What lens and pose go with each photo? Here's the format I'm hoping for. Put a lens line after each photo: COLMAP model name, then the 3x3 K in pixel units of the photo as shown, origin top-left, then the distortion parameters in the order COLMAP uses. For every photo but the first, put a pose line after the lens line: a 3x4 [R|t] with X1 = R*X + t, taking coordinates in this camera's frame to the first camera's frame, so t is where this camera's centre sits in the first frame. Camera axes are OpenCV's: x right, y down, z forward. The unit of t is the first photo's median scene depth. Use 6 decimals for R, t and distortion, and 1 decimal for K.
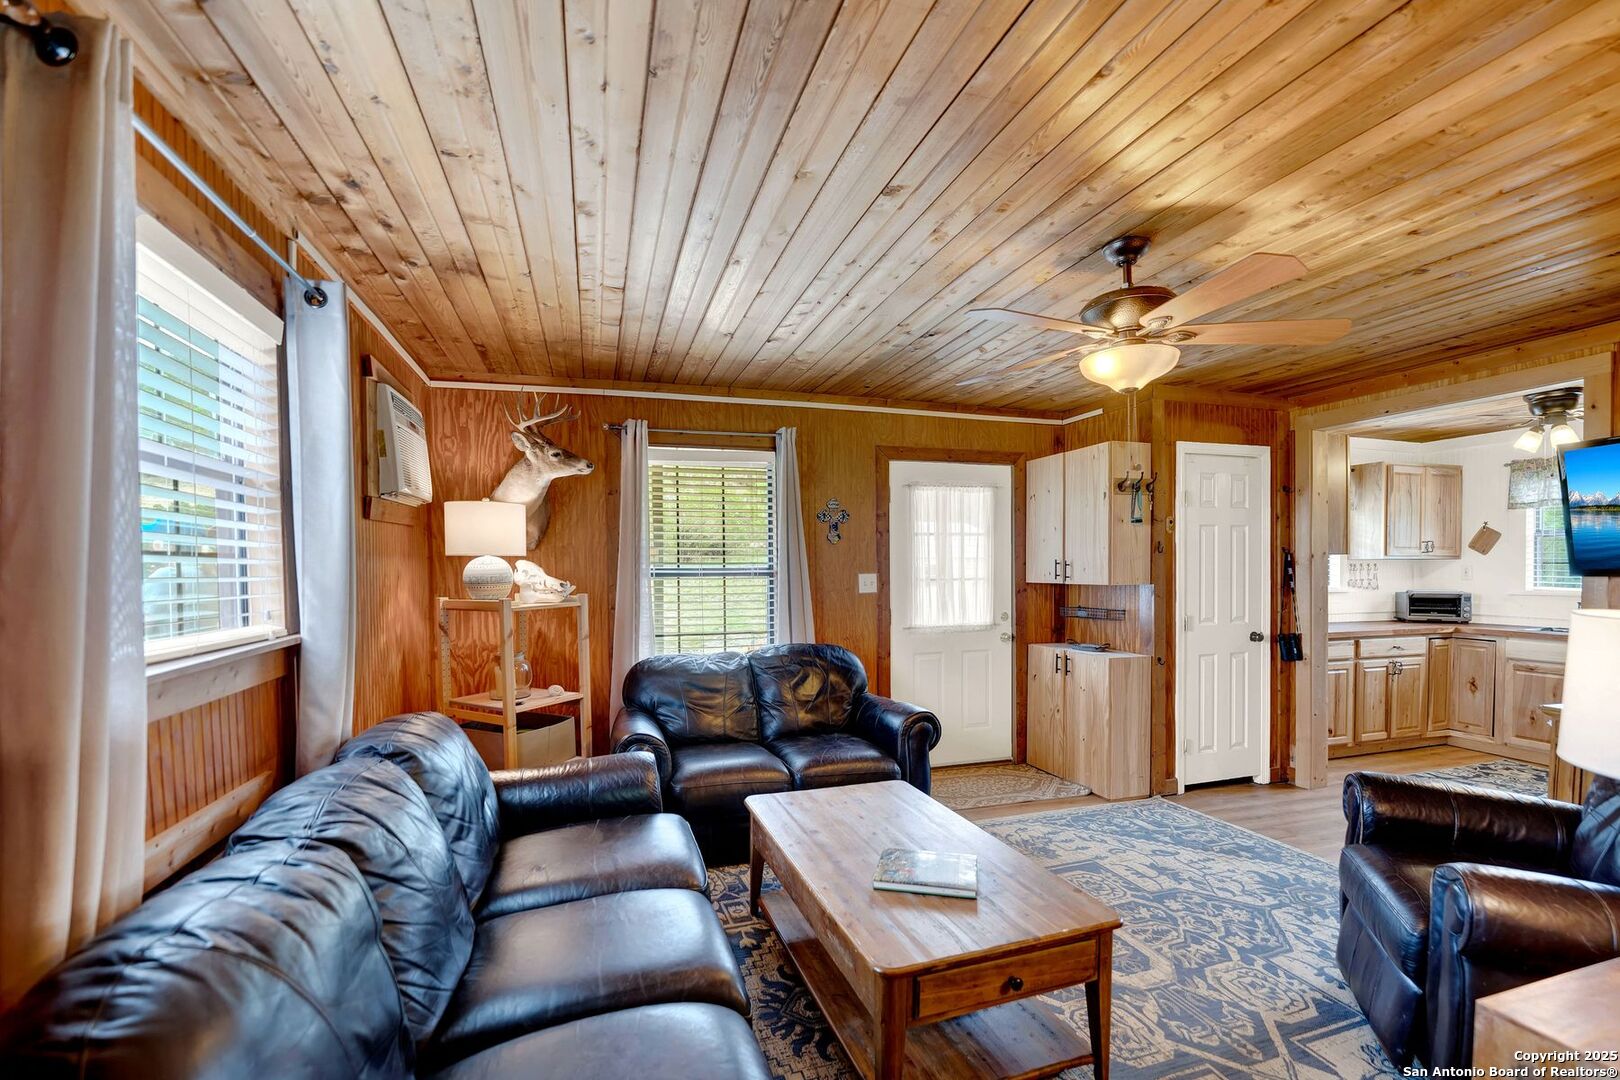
lens RADIAL K [[697.7, 0, 814.9], [0, 697.7, 564.7], [0, 0, 1]] dist [-0.003334, -0.000238]
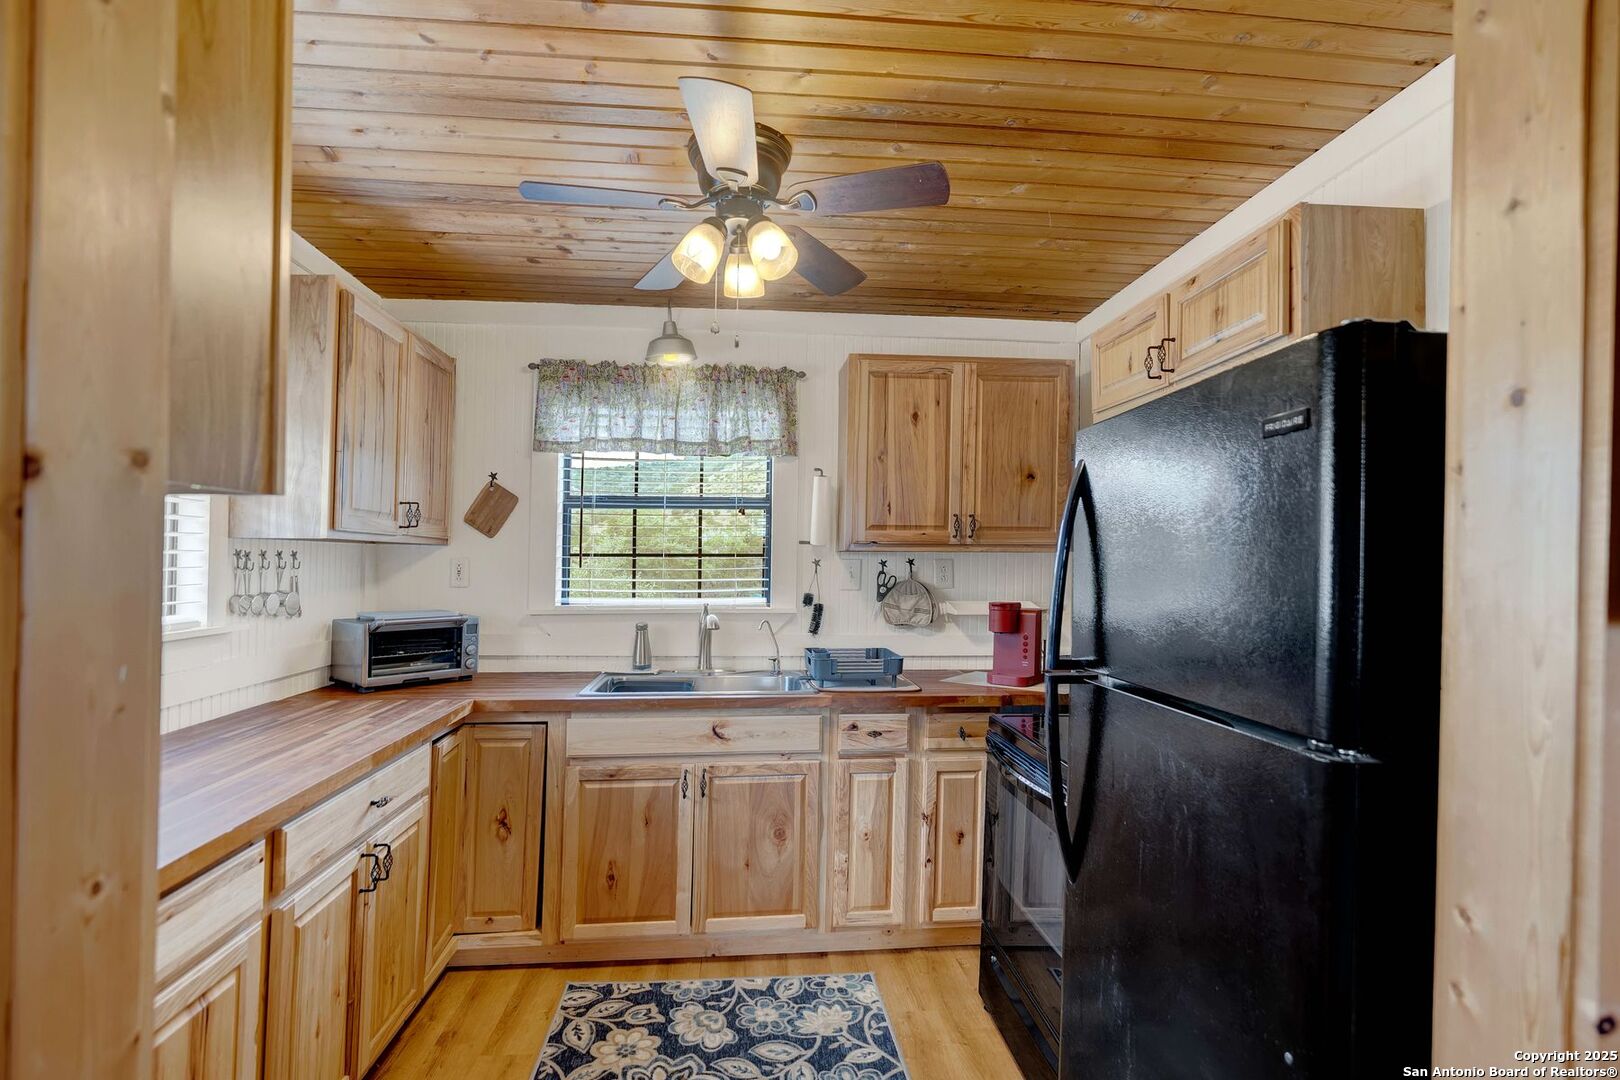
lens RADIAL K [[709.4, 0, 773.9], [0, 709.4, 551.3], [0, 0, 1]] dist [-0.015117, 0.000487]
pose [[0.224785, 0.021366, 0.974174, 0.506030], [-0.007414, 0.999768, -0.020217, 0.004679], [-0.974380, -0.002678, 0.224892, 0.683824]]
